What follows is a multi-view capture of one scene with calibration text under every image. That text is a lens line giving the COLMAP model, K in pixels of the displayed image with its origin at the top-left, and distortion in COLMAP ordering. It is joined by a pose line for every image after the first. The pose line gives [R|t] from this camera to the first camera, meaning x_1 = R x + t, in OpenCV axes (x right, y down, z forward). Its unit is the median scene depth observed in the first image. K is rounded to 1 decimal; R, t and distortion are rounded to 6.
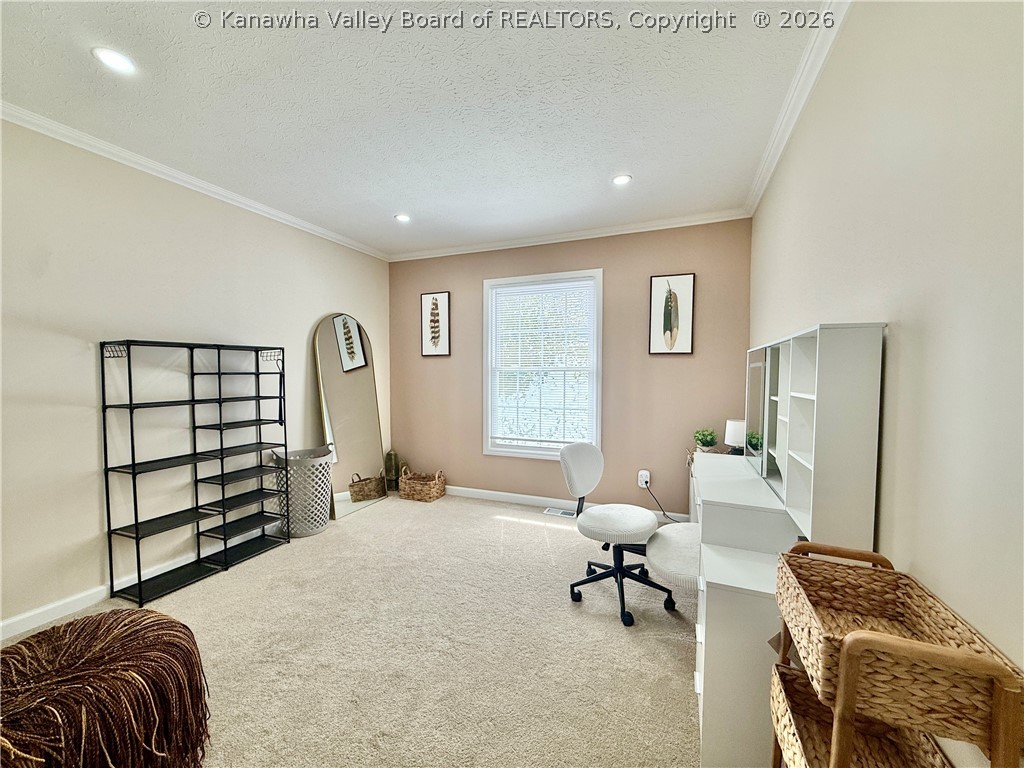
lens RADIAL K [[386.1, 0, 513.1], [0, 386.1, 388.1], [0, 0, 1]] dist [-0.000583, -0.000093]
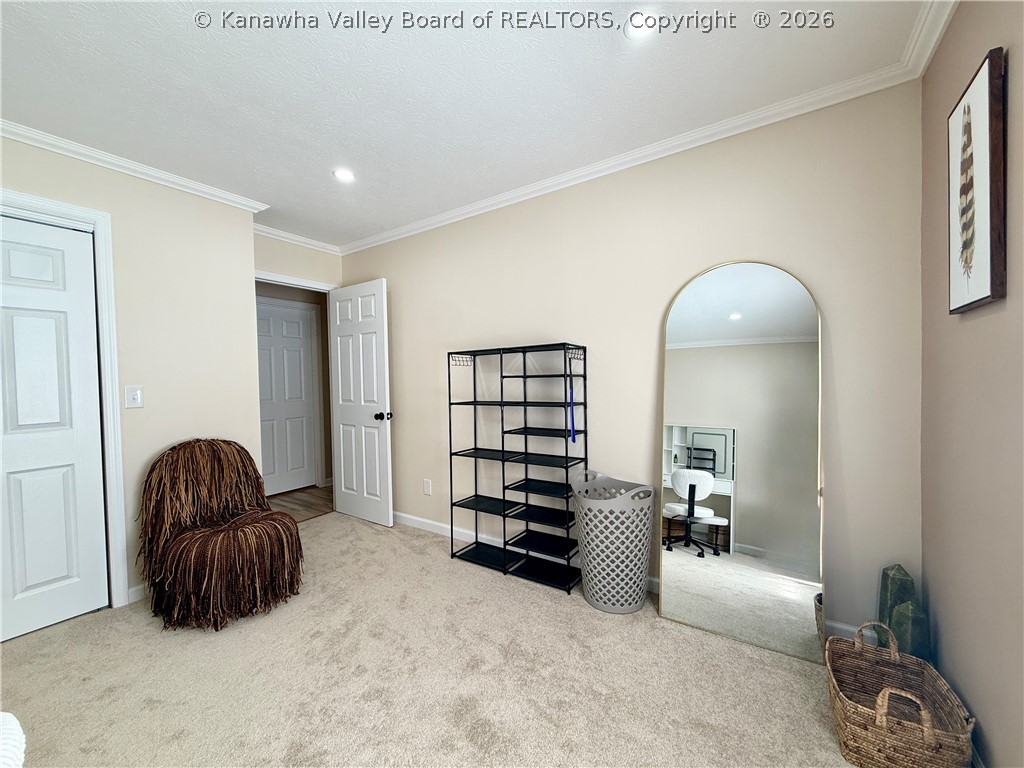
lens RADIAL K [[407.8, 0, 511.8], [0, 407.8, 385.1], [0, 0, 1]] dist [0.001126, -0.000224]
pose [[-0.186811, 0.013240, -0.982307, 0.254888], [-0.015707, 0.999741, 0.016462, -0.032242], [0.982270, 0.018504, -0.186555, 1.172134]]
